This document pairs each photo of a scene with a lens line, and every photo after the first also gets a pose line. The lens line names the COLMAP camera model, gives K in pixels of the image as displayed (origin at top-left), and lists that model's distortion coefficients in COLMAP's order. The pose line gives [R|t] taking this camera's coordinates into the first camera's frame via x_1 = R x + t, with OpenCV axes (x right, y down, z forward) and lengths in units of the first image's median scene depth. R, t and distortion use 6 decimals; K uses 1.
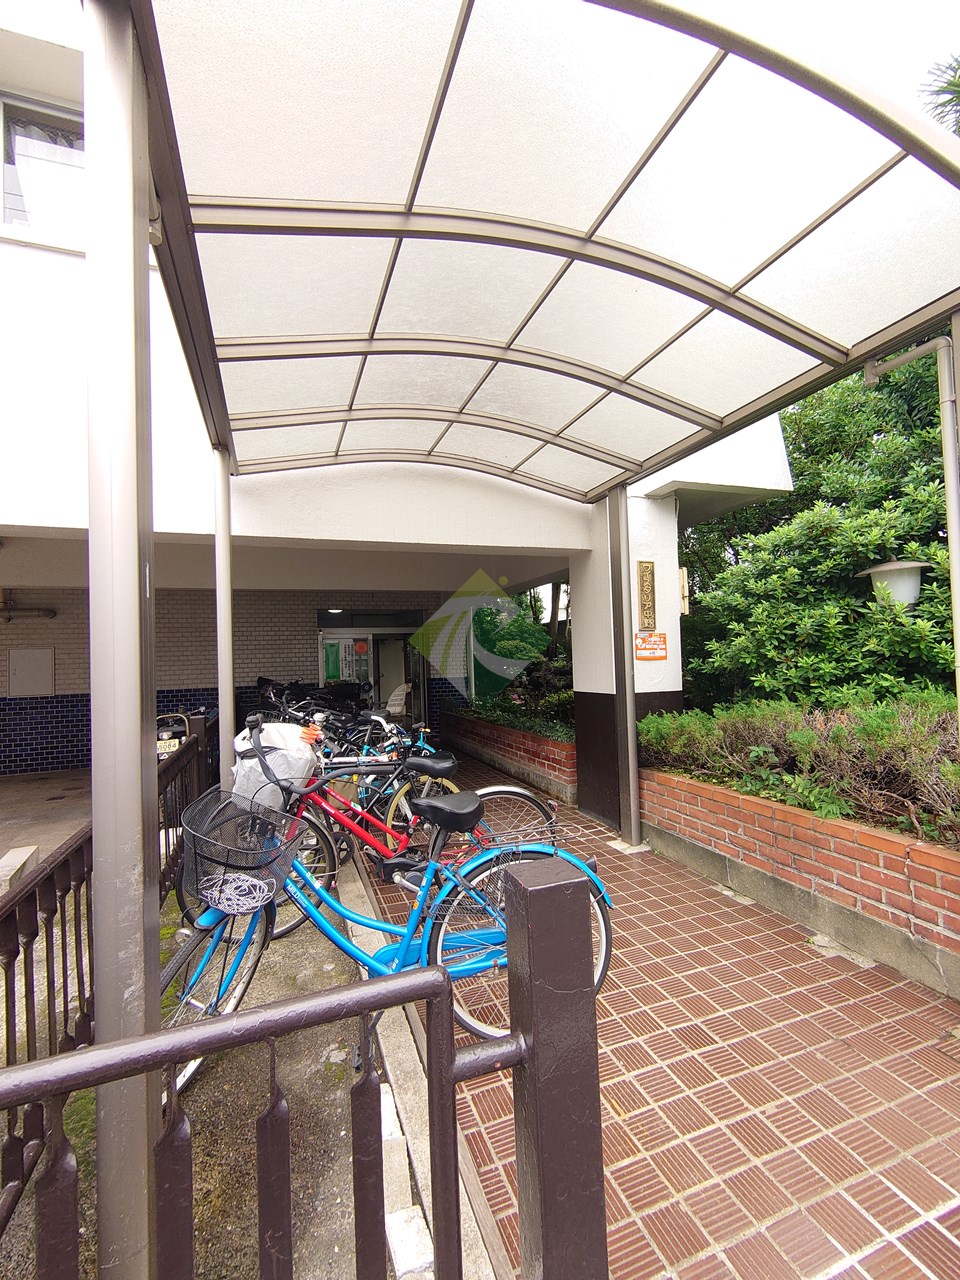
lens RADIAL K [[552.1, 0, 480.0], [0, 552.1, 640.0], [0, 0, 1]] dist [-0.000414, -0.000044]
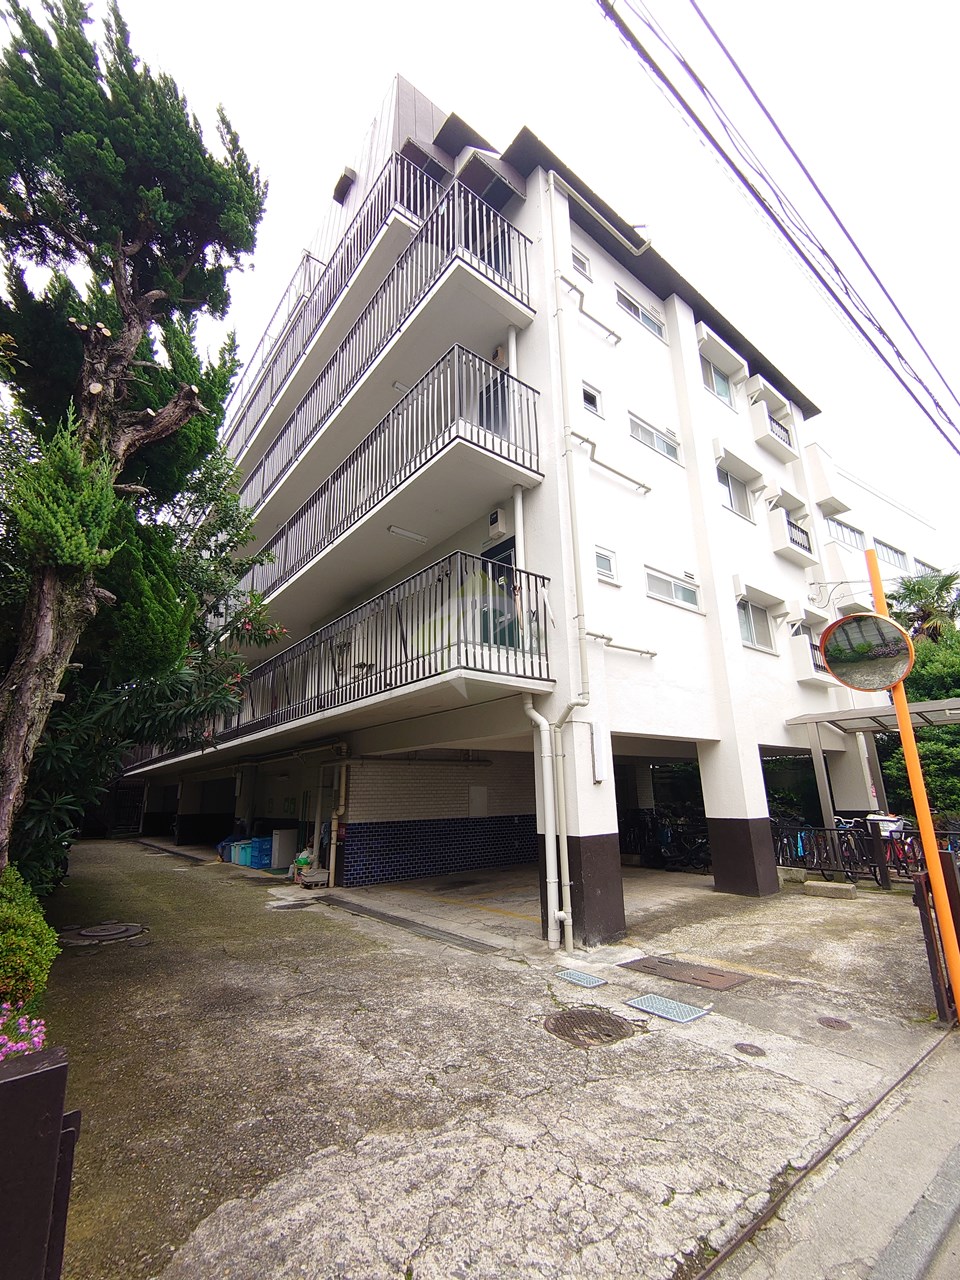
lens RADIAL K [[552.1, 0, 480.0], [0, 552.1, 640.0], [0, 0, 1]] dist [-0.000414, -0.000044]
pose [[0.949341, 0.089527, 0.301227, -2.210874], [-0.012964, 0.968901, -0.247108, -0.009597], [-0.313982, 0.230685, 0.920978, -0.917104]]
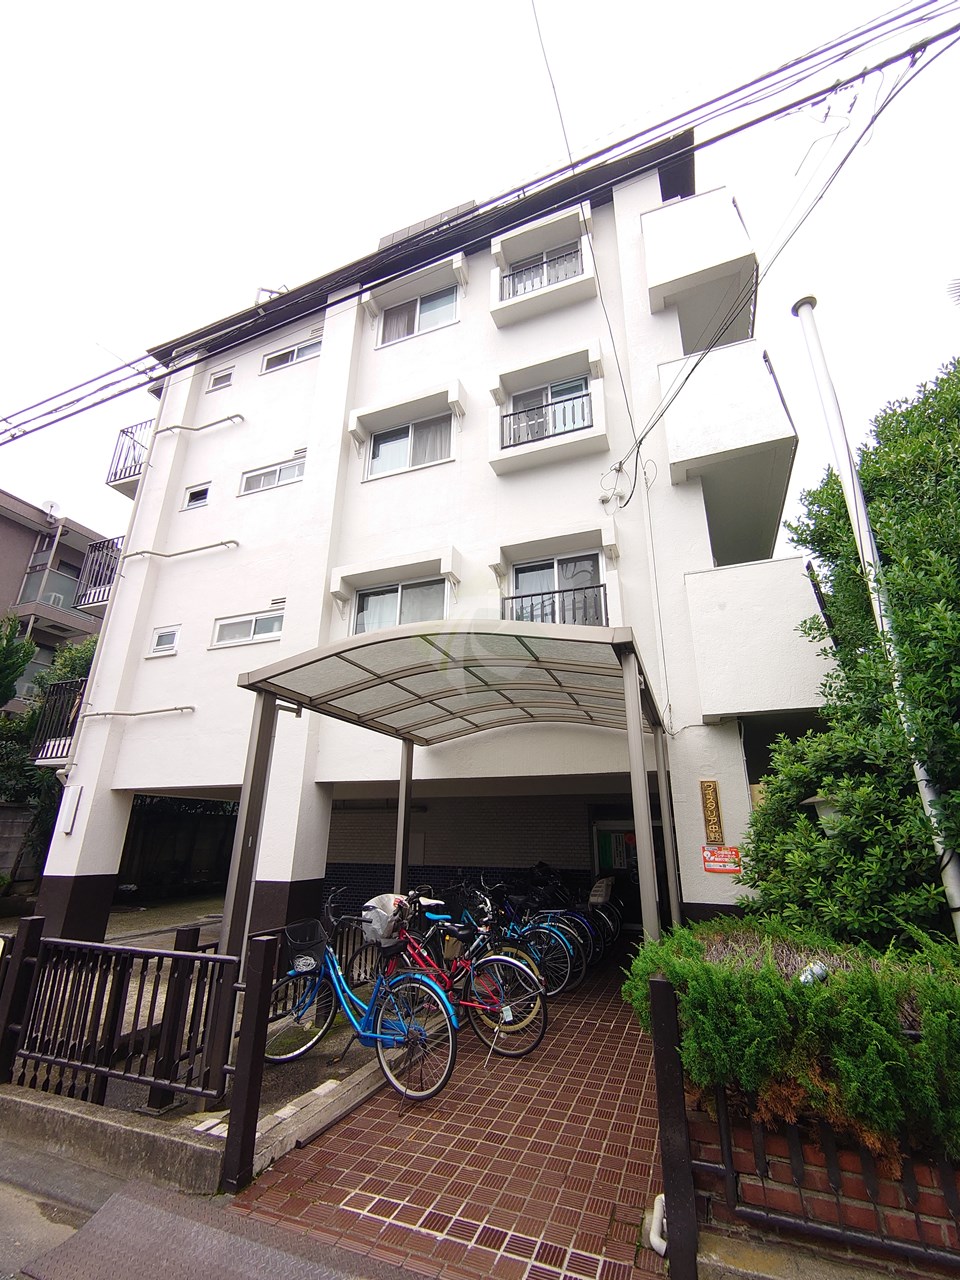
lens RADIAL K [[552.1, 0, 480.0], [0, 552.1, 640.0], [0, 0, 1]] dist [-0.000414, -0.000044]
pose [[0.753152, -0.189924, -0.629834, 0.731252], [-0.008621, 0.954486, -0.298131, -0.074672], [0.657790, 0.229968, 0.717236, -0.217430]]
